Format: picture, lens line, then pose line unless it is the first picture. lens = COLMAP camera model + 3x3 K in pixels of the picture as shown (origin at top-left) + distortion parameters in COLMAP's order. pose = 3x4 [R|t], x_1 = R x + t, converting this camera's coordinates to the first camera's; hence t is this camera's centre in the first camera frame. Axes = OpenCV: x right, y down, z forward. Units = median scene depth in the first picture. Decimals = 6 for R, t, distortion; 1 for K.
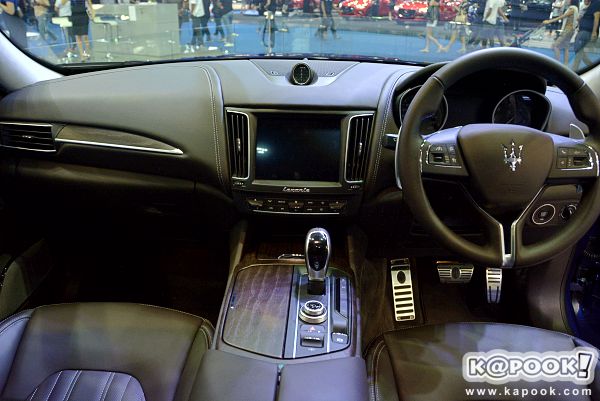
lens RADIAL K [[472.5, 0, 299.1], [0, 472.5, 197.8], [0, 0, 1]] dist [-0.157738, 0.092817]
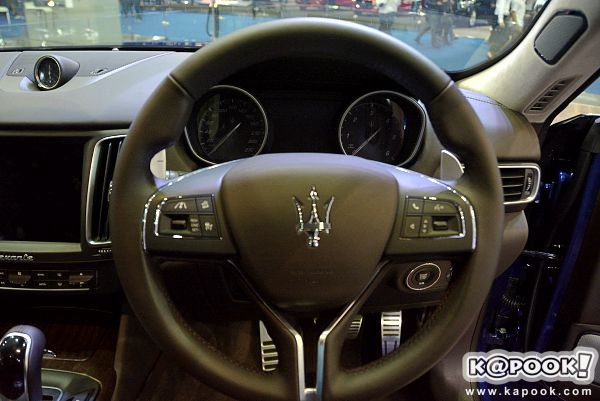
lens RADIAL K [[472.5, 0, 296.3], [0, 472.5, 205.9], [0, 0, 1]] dist [-0.157738, 0.092817]
pose [[0.997421, -0.008554, 0.071256, 0.336241], [0.006130, 0.999397, 0.034169, -0.104369], [-0.071505, -0.033644, 0.996873, 0.365864]]
